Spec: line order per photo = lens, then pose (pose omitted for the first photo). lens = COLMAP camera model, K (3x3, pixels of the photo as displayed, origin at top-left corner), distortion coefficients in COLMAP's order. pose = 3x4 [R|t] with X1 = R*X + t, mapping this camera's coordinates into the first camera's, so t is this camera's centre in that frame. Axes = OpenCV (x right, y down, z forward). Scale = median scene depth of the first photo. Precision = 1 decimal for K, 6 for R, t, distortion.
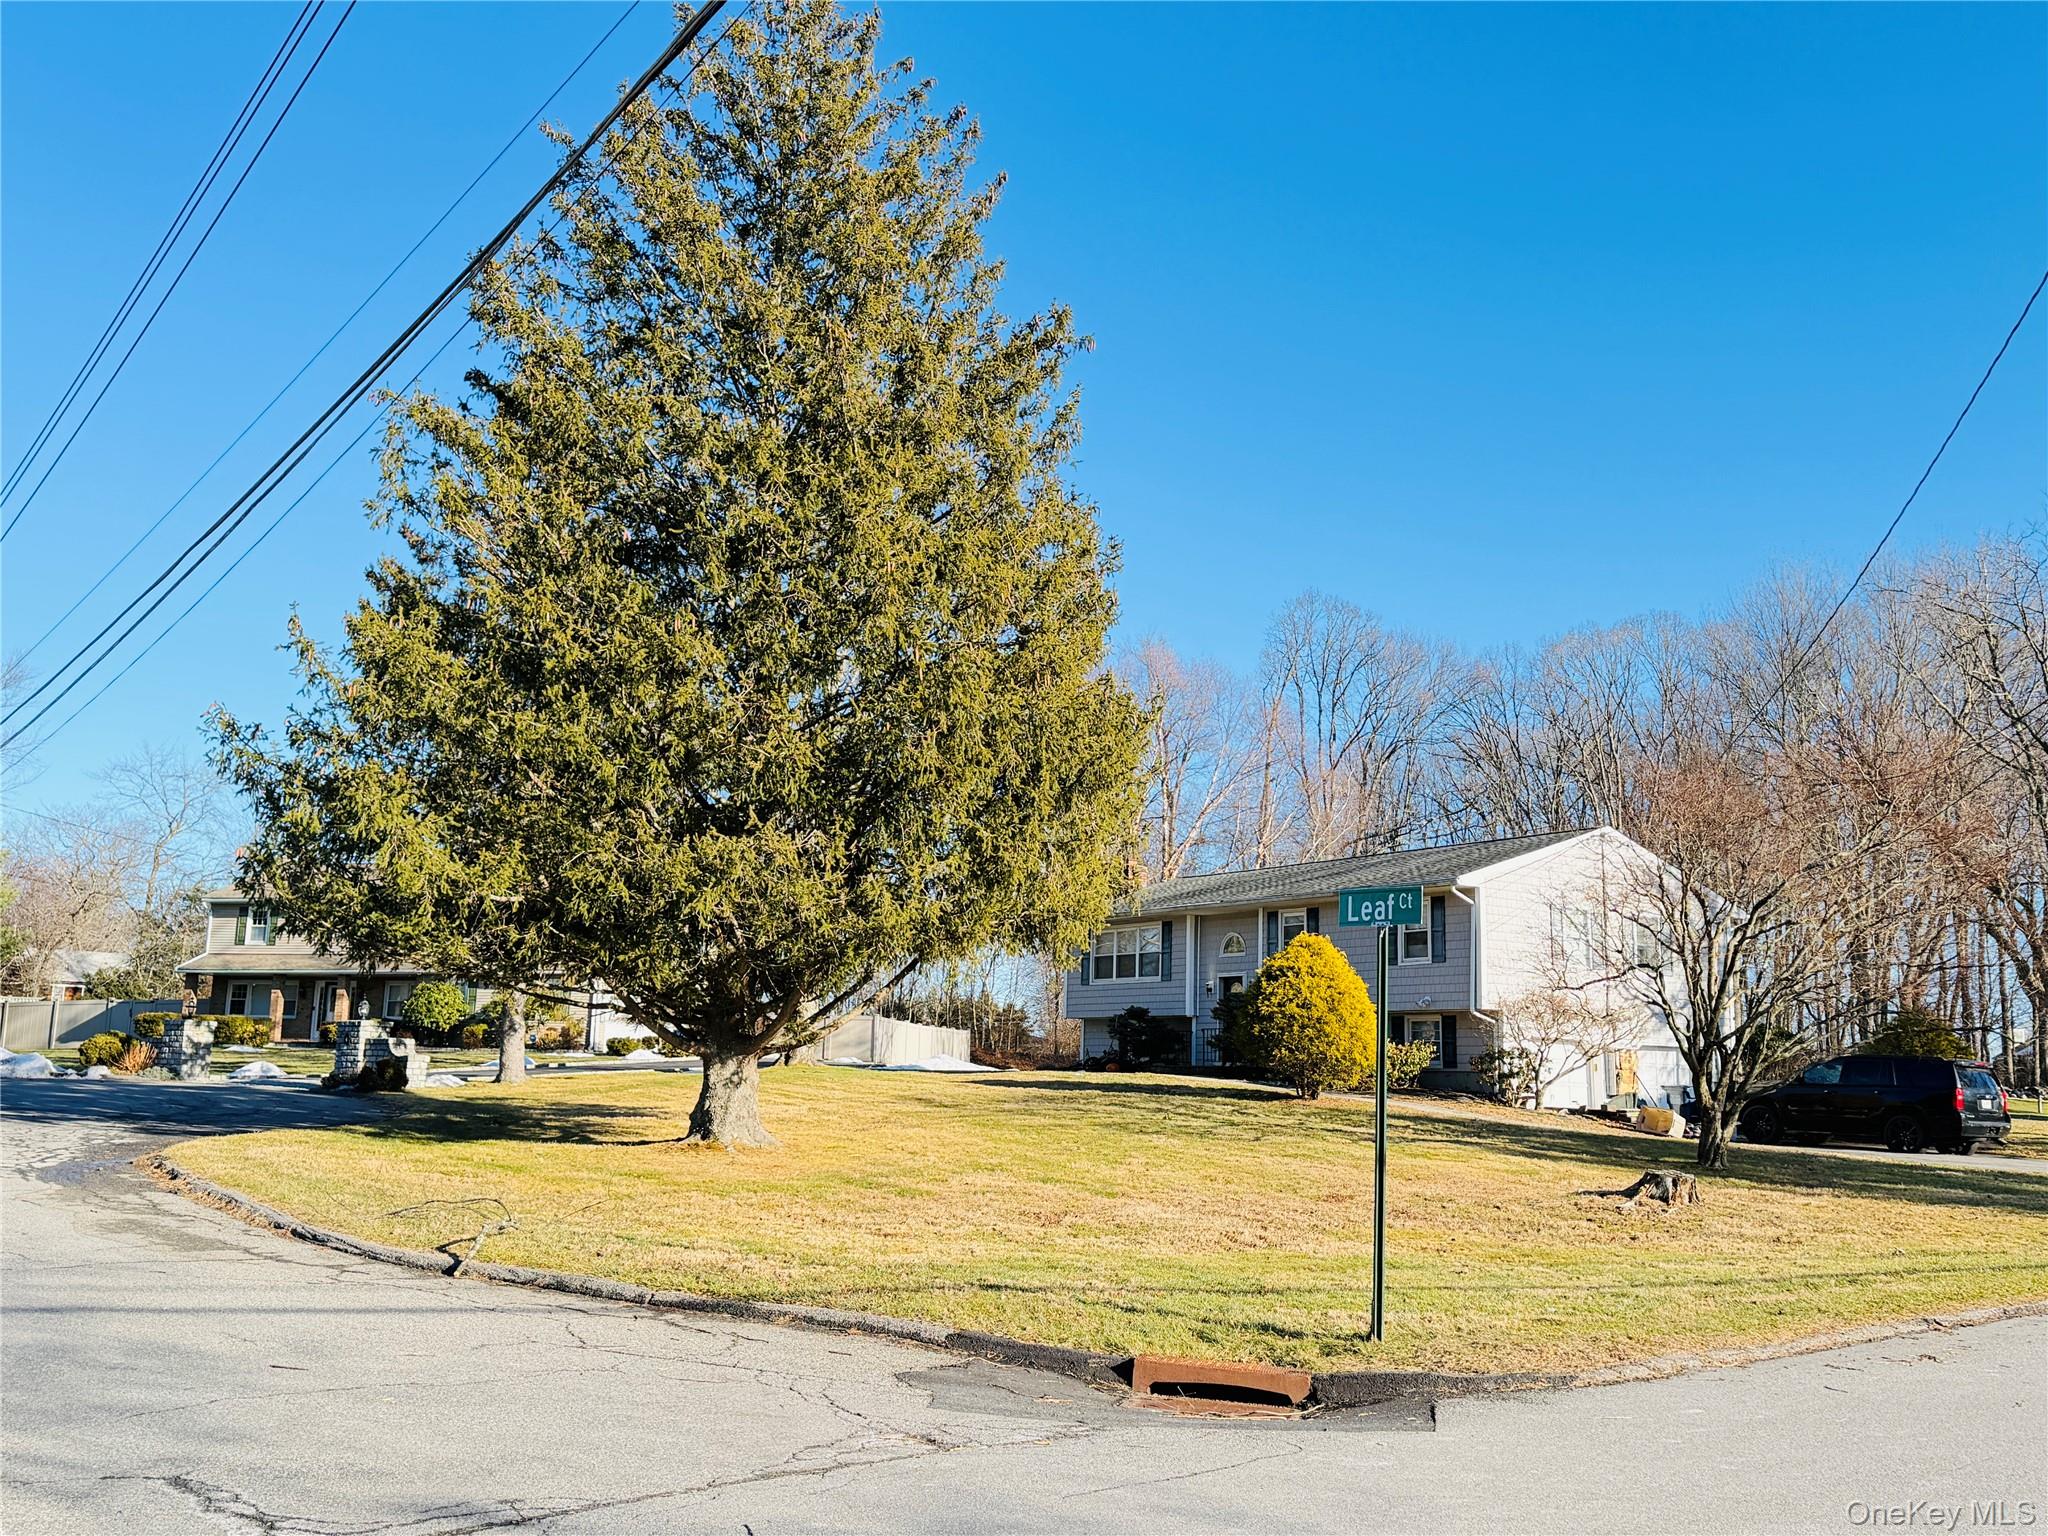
lens RADIAL K [[1830.8, 0, 1016.2], [0, 1830.8, 775.4], [0, 0, 1]] dist [0.089505, -0.016480]
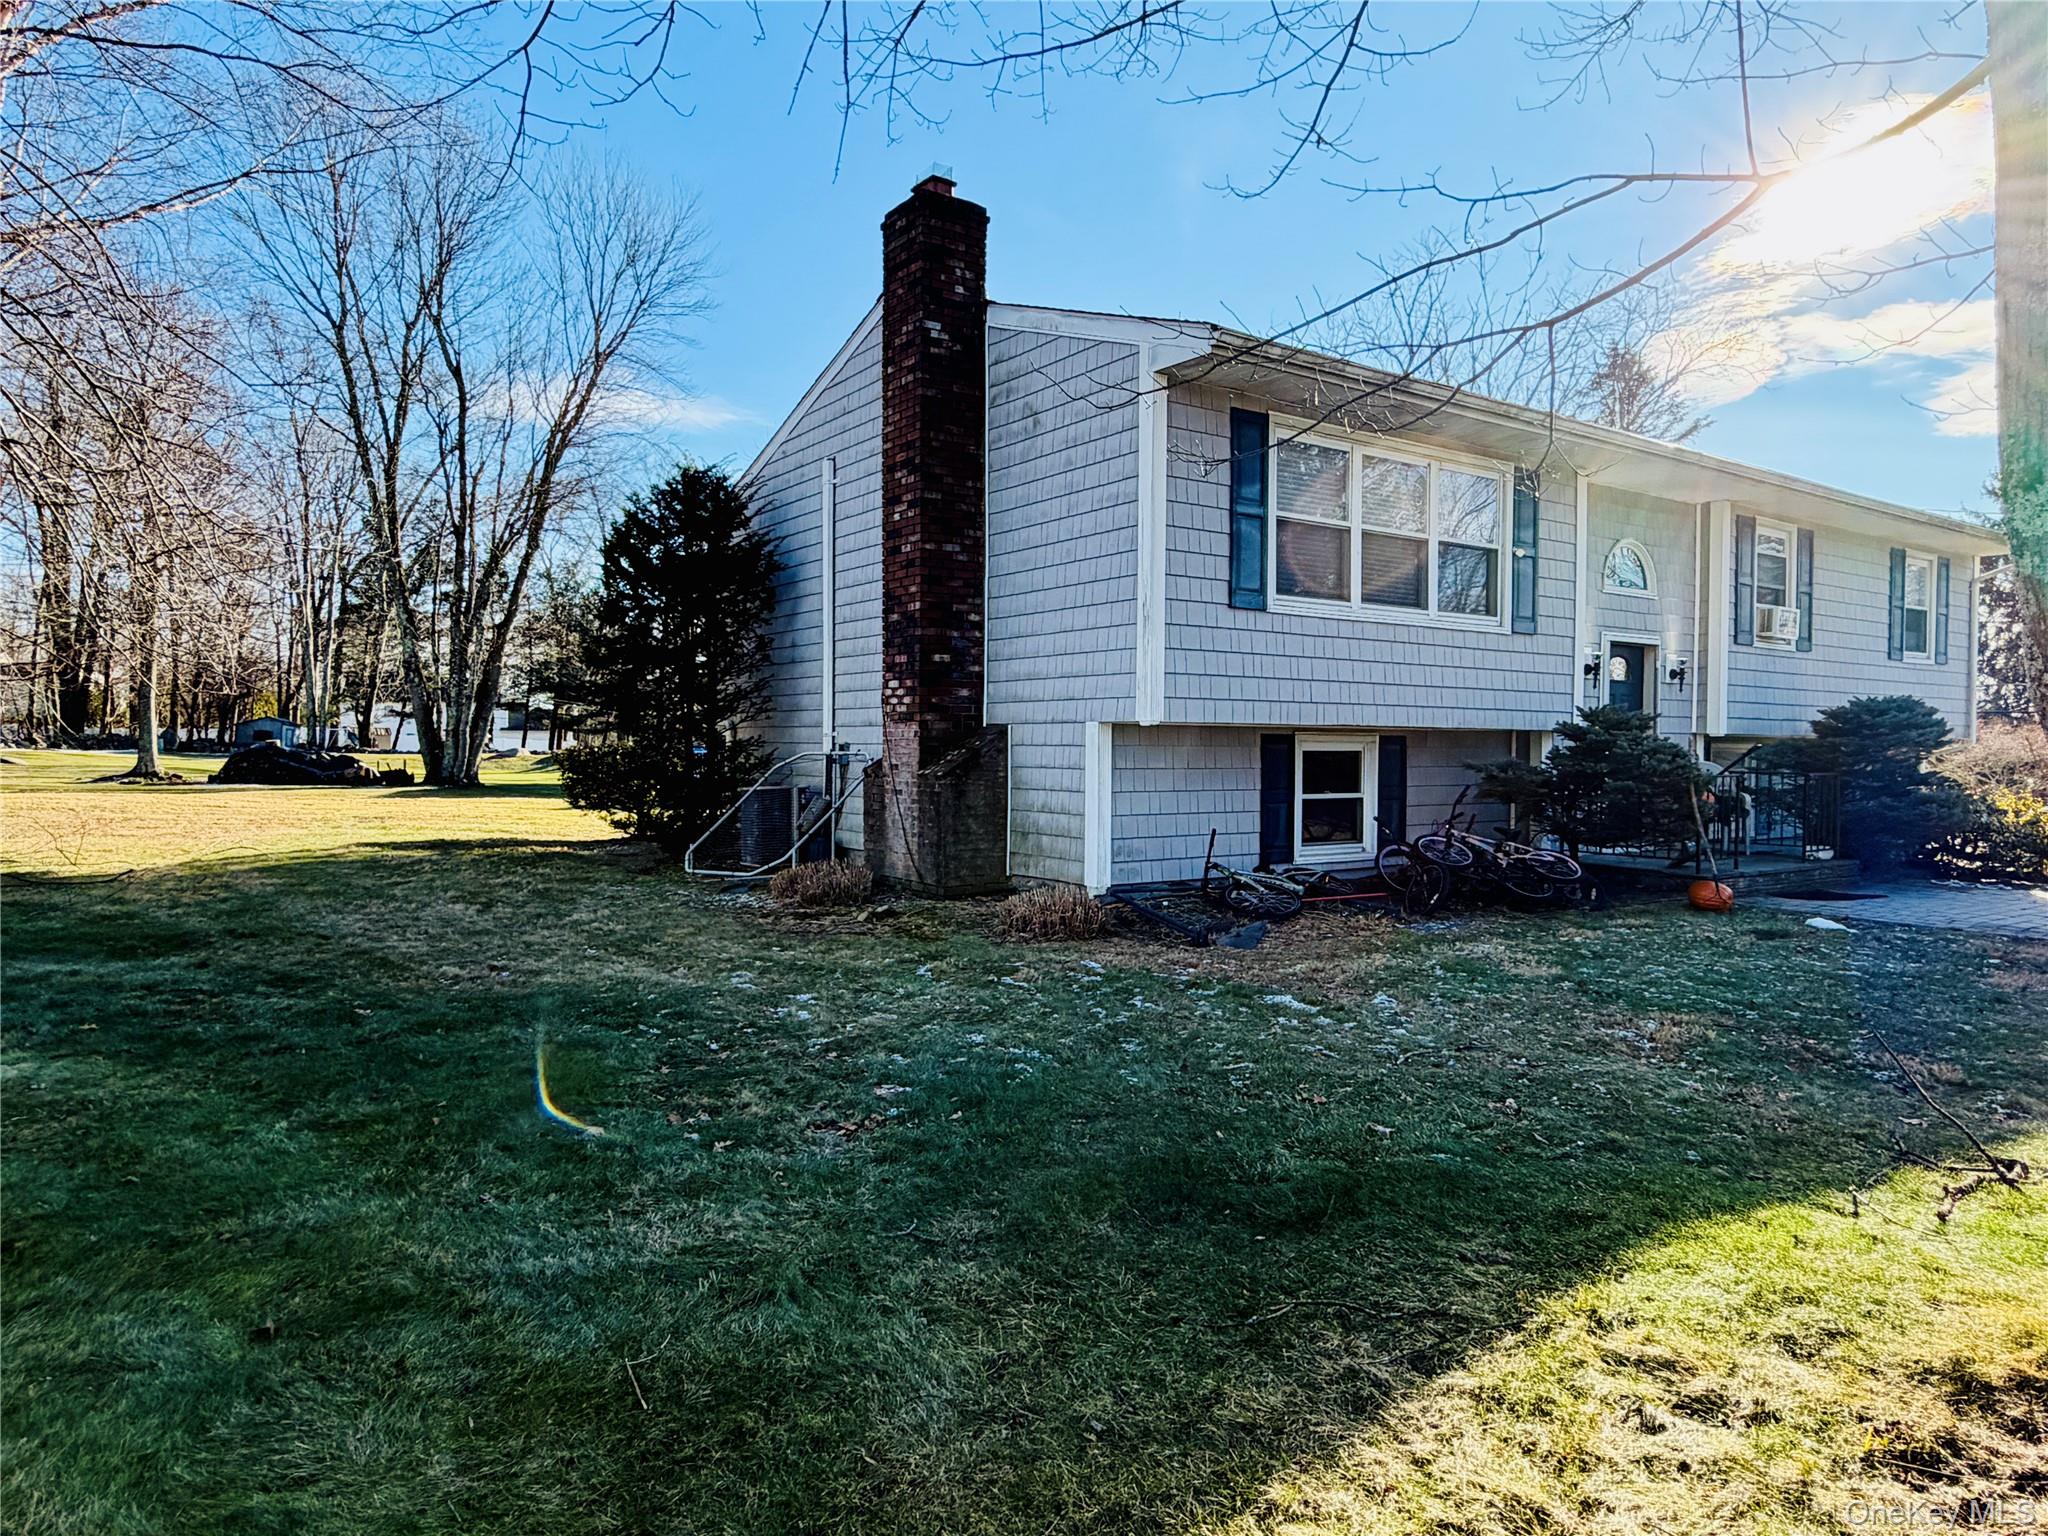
lens RADIAL K [[1293.9, 0, 1013.1], [0, 1293.9, 780.1], [0, 0, 1]] dist [-0.005081, 0.004713]
pose [[-0.012269, -0.053907, 0.998471, -0.202650], [-0.172685, 0.983657, 0.050985, 0.170772], [-0.984901, -0.171795, -0.021378, 1.297782]]
